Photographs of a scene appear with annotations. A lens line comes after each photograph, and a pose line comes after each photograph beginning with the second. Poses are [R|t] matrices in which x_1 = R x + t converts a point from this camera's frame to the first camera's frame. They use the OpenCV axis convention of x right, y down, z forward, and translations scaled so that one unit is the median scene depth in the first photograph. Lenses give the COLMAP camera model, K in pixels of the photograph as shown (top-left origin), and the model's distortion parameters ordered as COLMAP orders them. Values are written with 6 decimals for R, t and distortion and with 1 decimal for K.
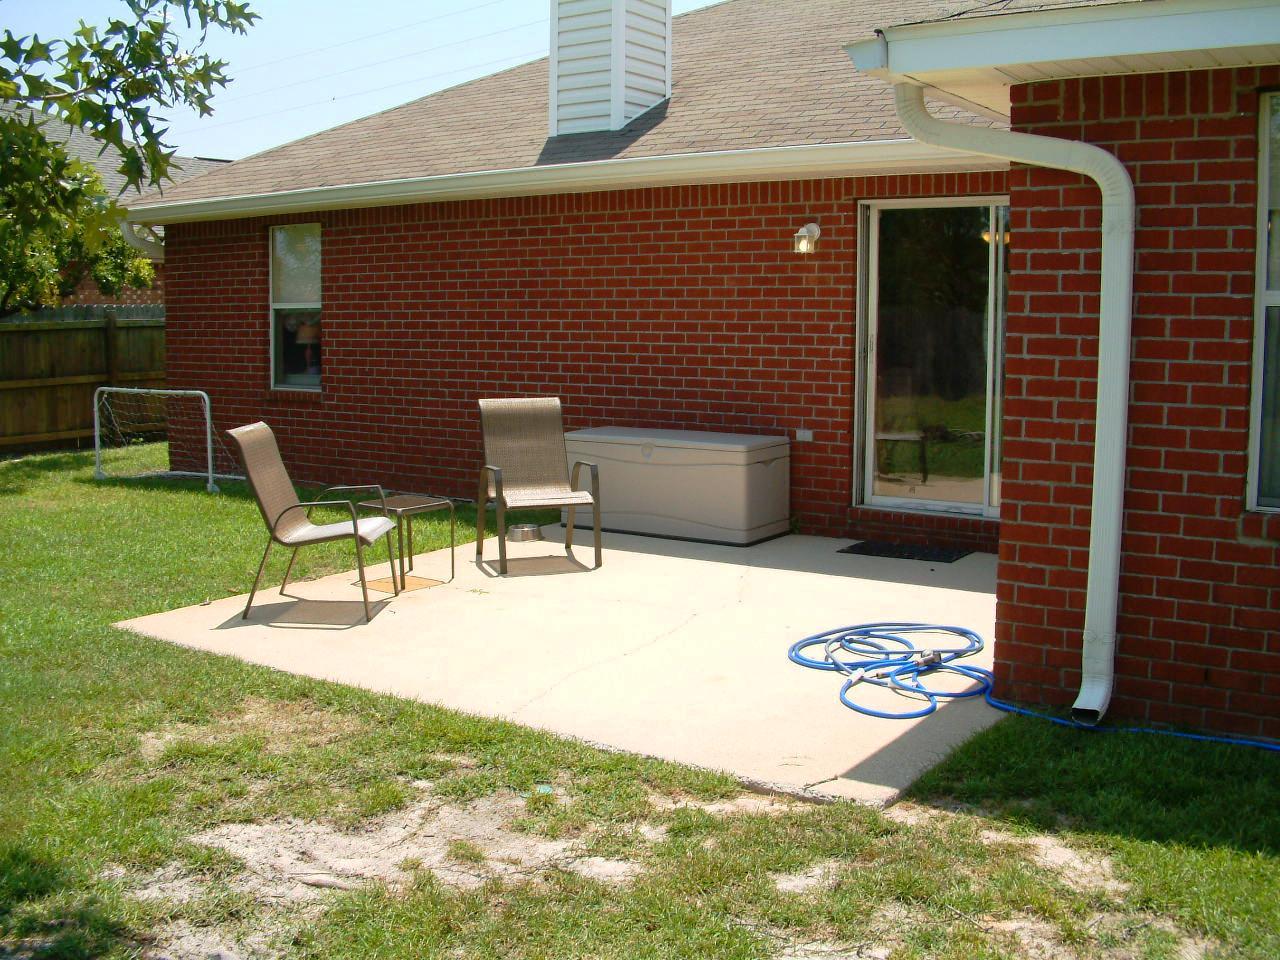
lens RADIAL K [[1337.2, 0, 632.8], [0, 1337.2, 471.5], [0, 0, 1]] dist [-0.220739, 0.138903]
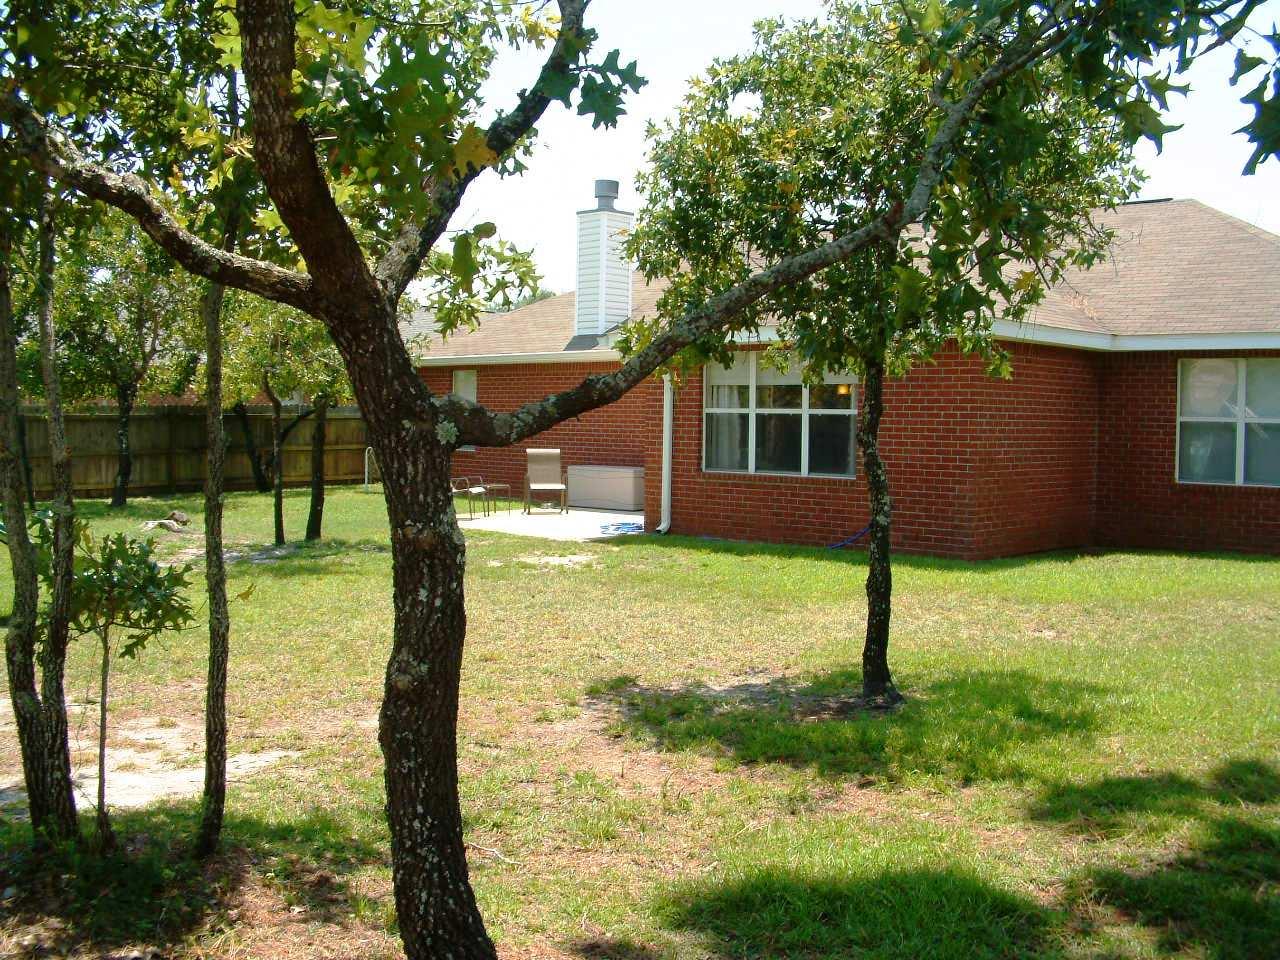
lens RADIAL K [[1337.2, 0, 632.8], [0, 1337.2, 471.5], [0, 0, 1]] dist [-0.220739, 0.138903]
pose [[0.986852, 0.017578, -0.160670, 0.488121], [-0.029826, 0.996802, -0.074135, 0.169144], [0.158853, 0.077952, 0.984220, -1.440937]]
